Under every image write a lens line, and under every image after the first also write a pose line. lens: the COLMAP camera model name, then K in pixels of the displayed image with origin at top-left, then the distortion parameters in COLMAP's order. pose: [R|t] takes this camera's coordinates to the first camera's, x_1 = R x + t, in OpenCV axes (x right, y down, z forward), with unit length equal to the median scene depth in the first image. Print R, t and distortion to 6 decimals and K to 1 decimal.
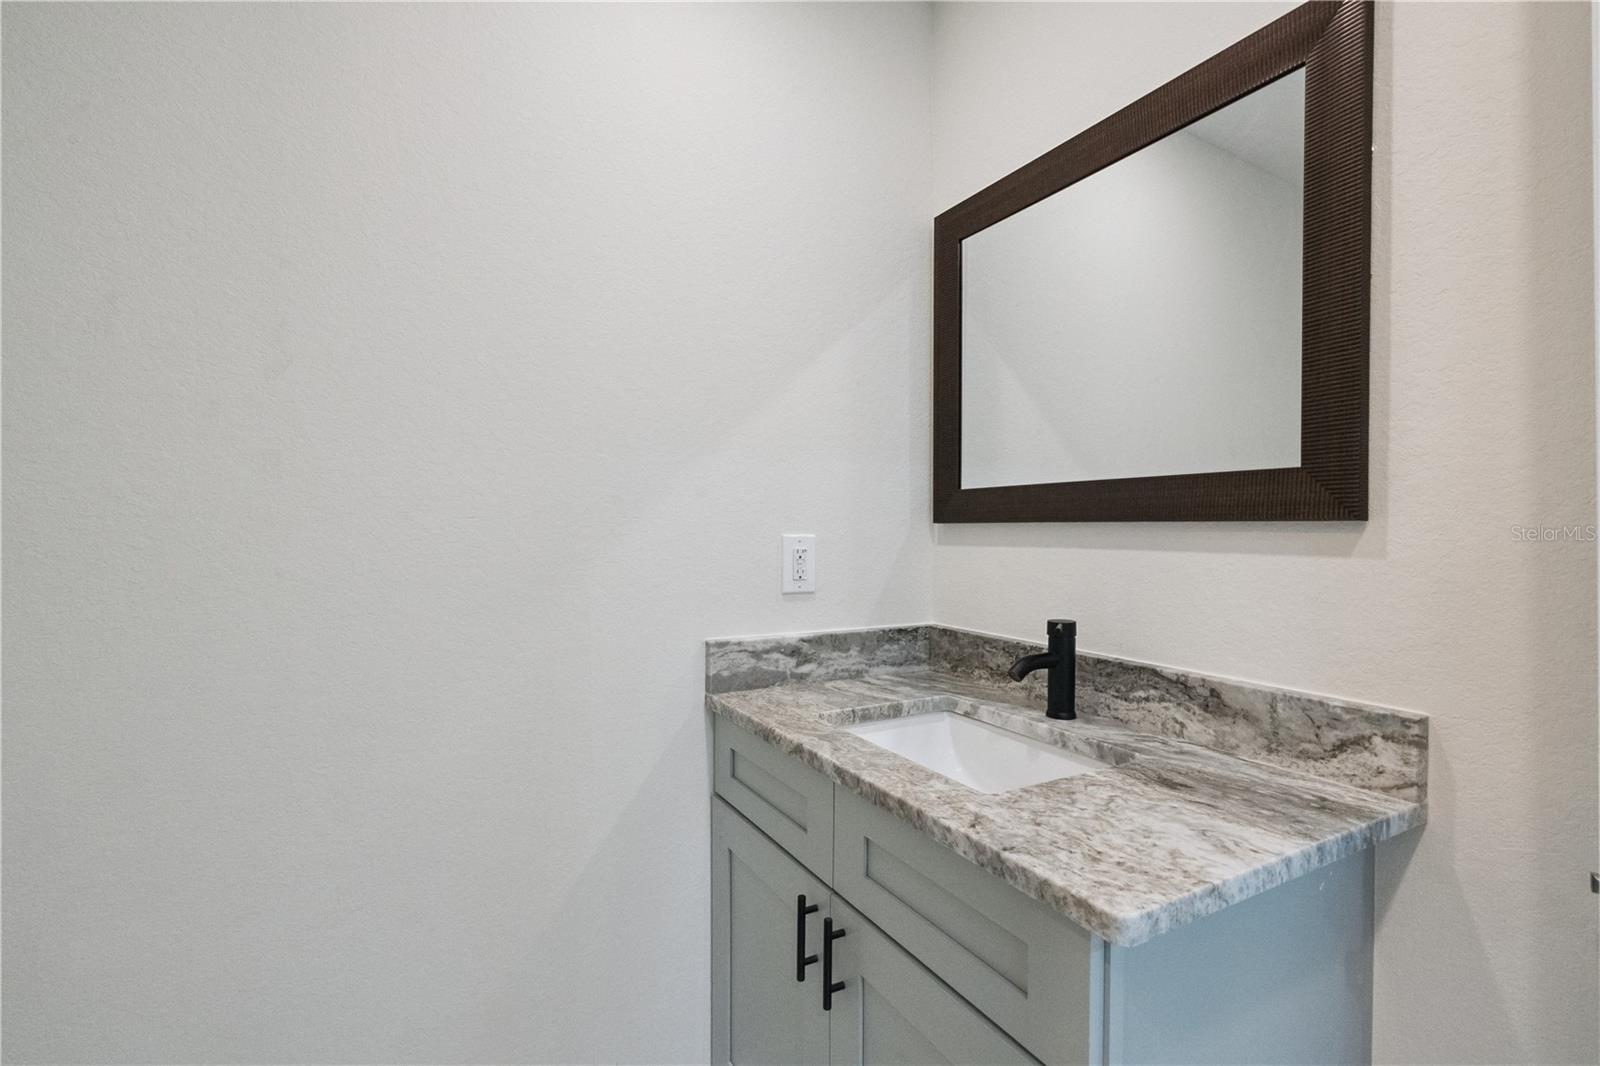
lens RADIAL K [[730.3, 0, 804.0], [0, 730.3, 531.9], [0, 0, 1]] dist [0.001231, -0.000631]
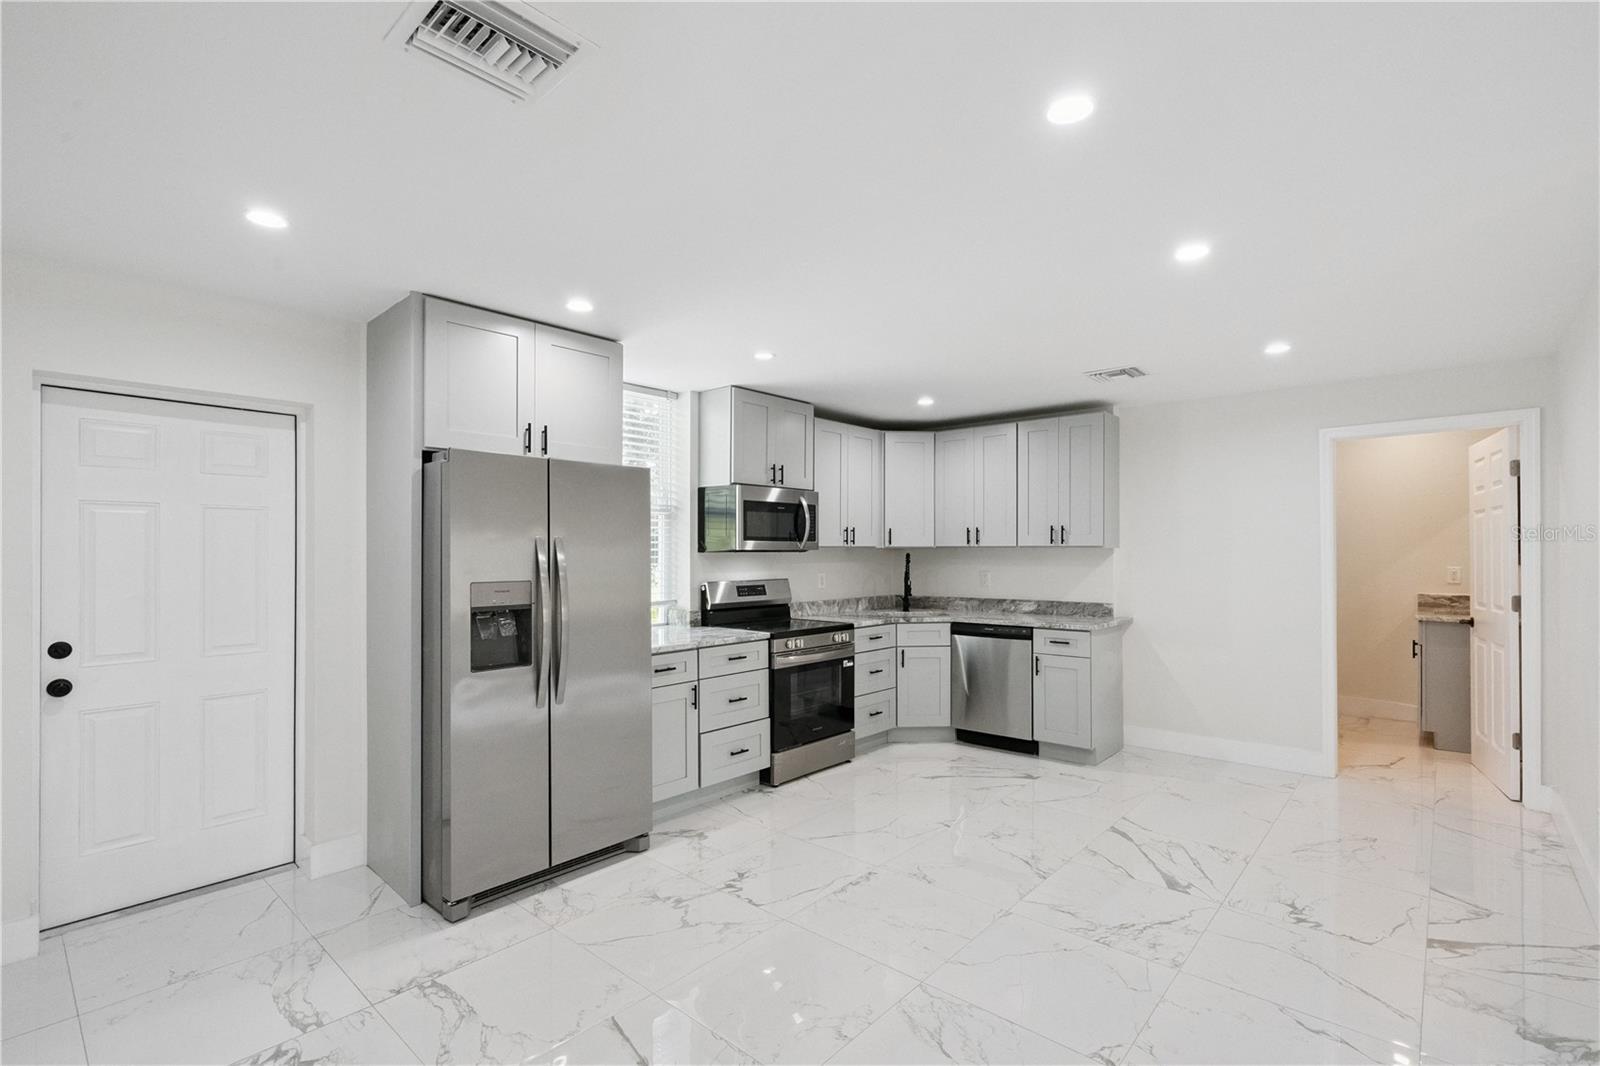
lens RADIAL K [[730.3, 0, 796.2], [0, 730.3, 547.6], [0, 0, 1]] dist [0.001231, -0.000631]
pose [[0.323194, -0.001003, -0.946332, 2.464754], [-0.003285, 0.999992, -0.002182, -0.077177], [0.946327, 0.003814, 0.323188, -3.376547]]
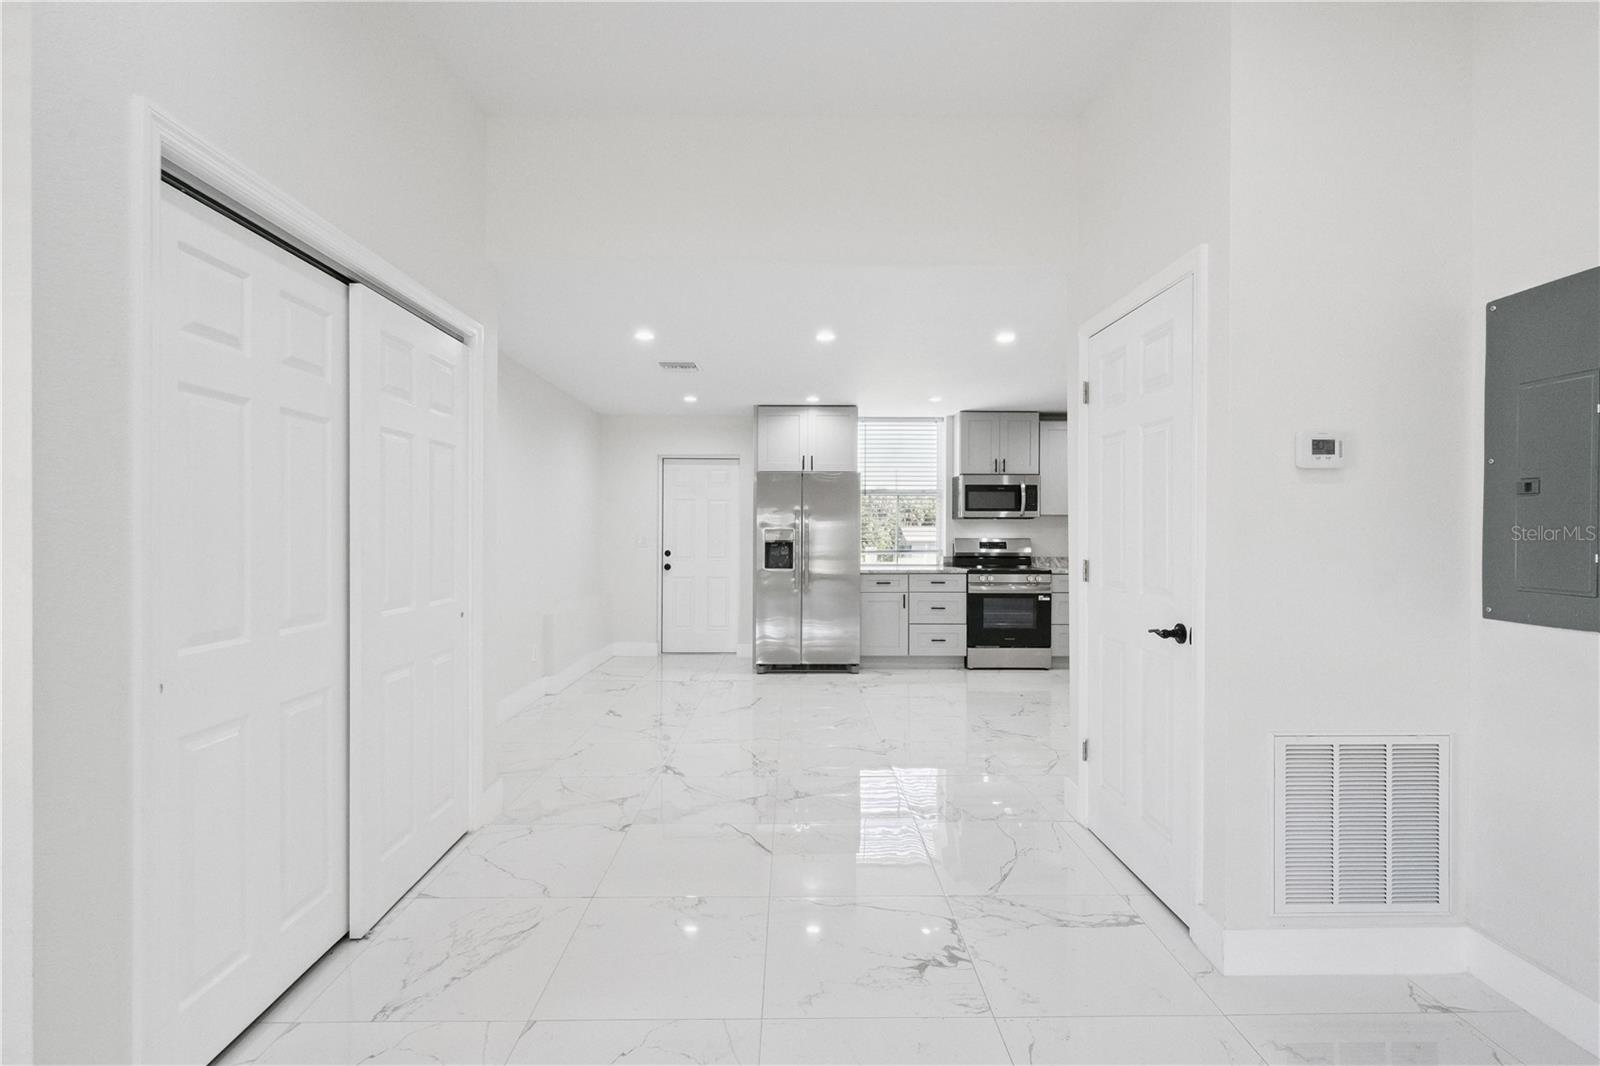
lens RADIAL K [[730.3, 0, 804.0], [0, 730.3, 525.5], [0, 0, 1]] dist [0.001231, -0.000631]
pose [[-0.476494, -0.002413, -0.879174, 4.150251], [-0.004841, 0.999988, -0.000121, -0.013286], [0.879164, 0.004198, -0.476500, -1.266945]]
